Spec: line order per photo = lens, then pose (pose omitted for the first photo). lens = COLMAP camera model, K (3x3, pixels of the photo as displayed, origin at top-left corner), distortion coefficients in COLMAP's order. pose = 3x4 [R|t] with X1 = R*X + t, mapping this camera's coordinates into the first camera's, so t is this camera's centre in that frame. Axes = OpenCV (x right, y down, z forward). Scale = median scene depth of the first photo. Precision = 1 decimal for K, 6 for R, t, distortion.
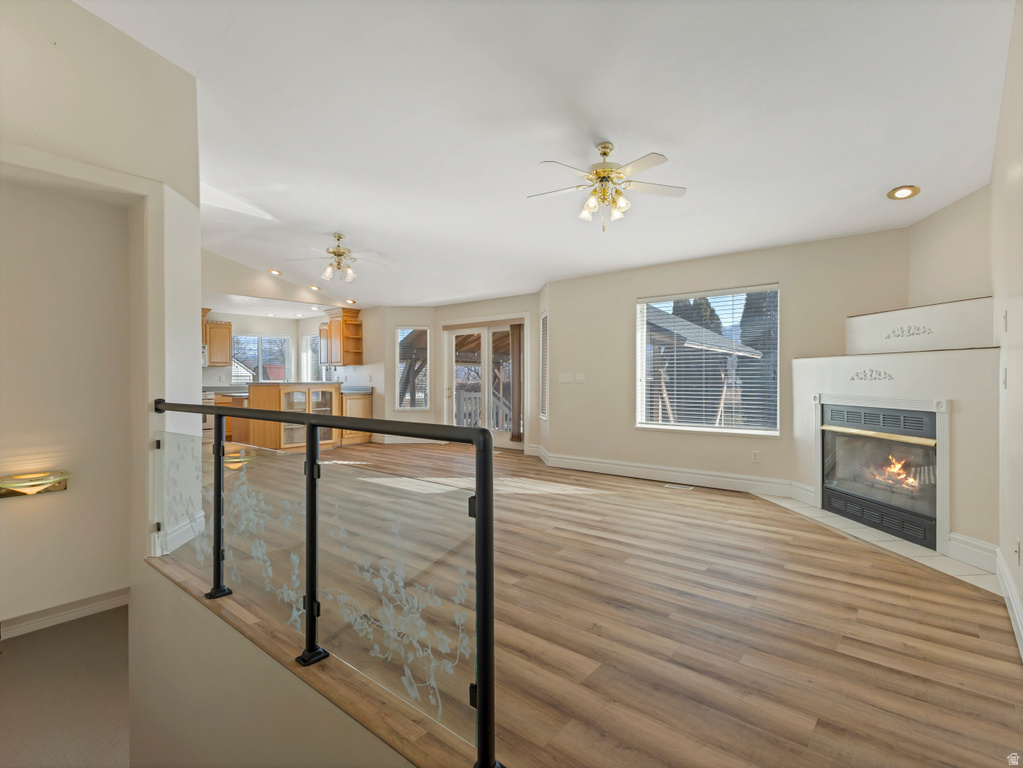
lens RADIAL K [[504.3, 0, 511.5], [0, 504.3, 388.0], [0, 0, 1]] dist [0.004399, 0.000515]
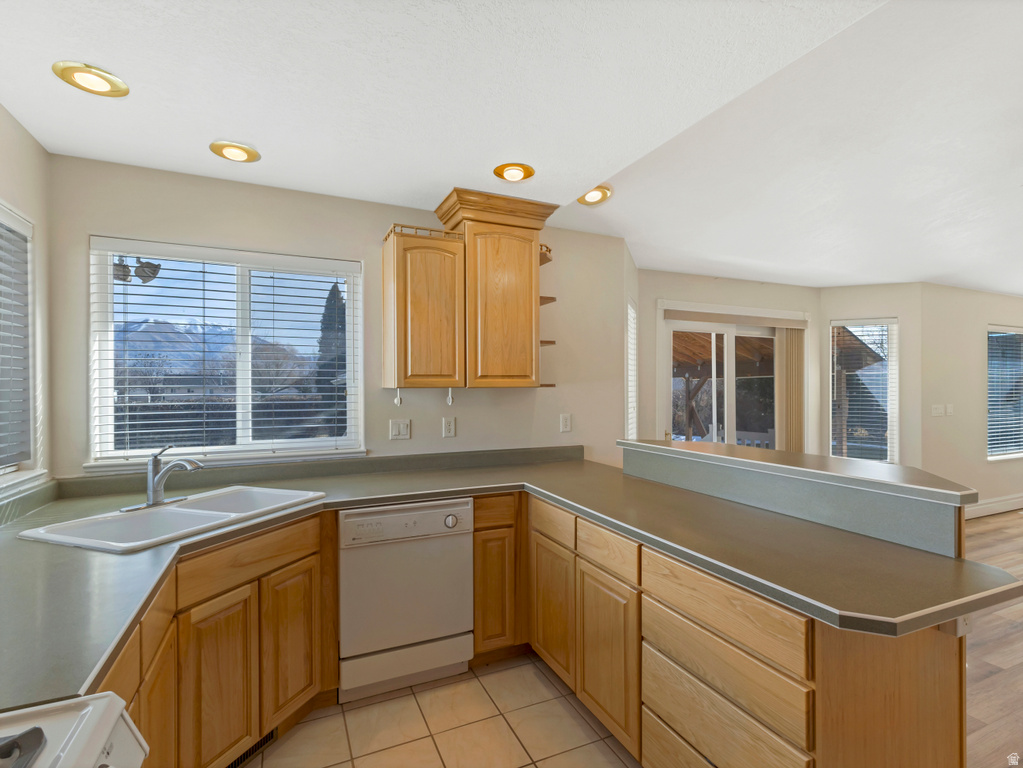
lens RADIAL K [[504.3, 0, 511.5], [0, 504.3, 388.0], [0, 0, 1]] dist [0.004399, 0.000515]
pose [[0.427703, -0.000670, 0.903919, -0.594569], [0.020062, 0.999760, -0.008752, -0.039443], [-0.903697, 0.021878, 0.427614, 0.835374]]
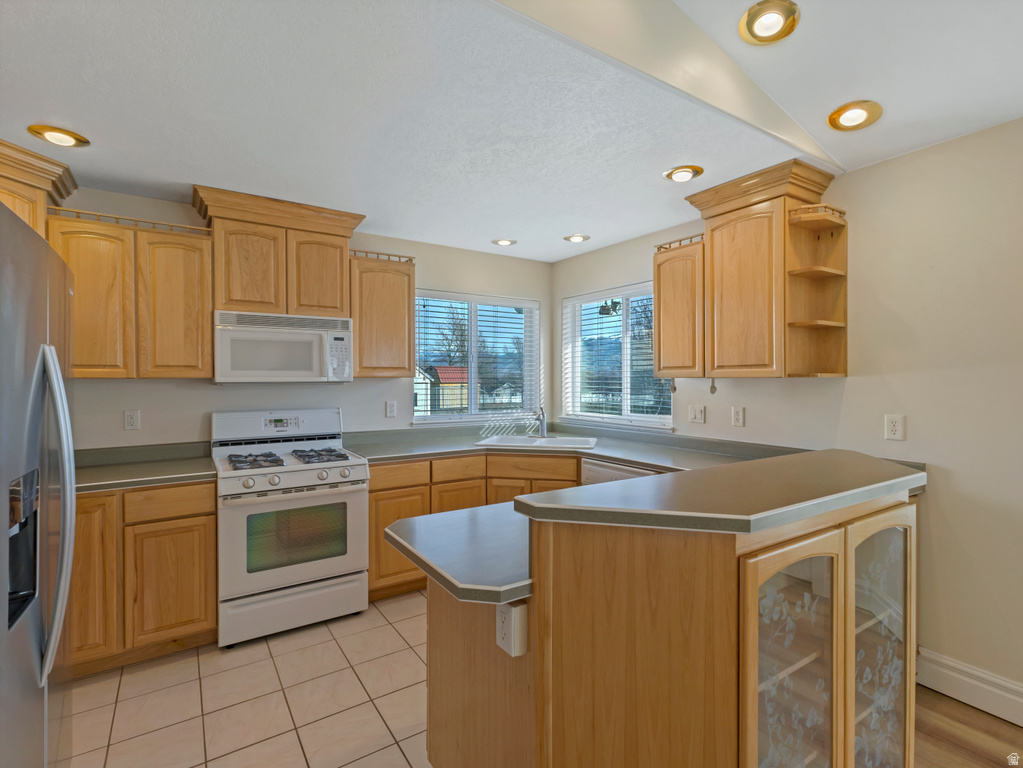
lens RADIAL K [[500.0, 0, 513.0], [0, 500.0, 383.1], [0, 0, 1]] dist [0.000189, 0.000275]
pose [[0.958711, 0.004322, -0.284351, -0.376808], [-0.006708, 0.999950, -0.007420, -0.036636], [0.284304, 0.009021, 0.958692, 0.663001]]
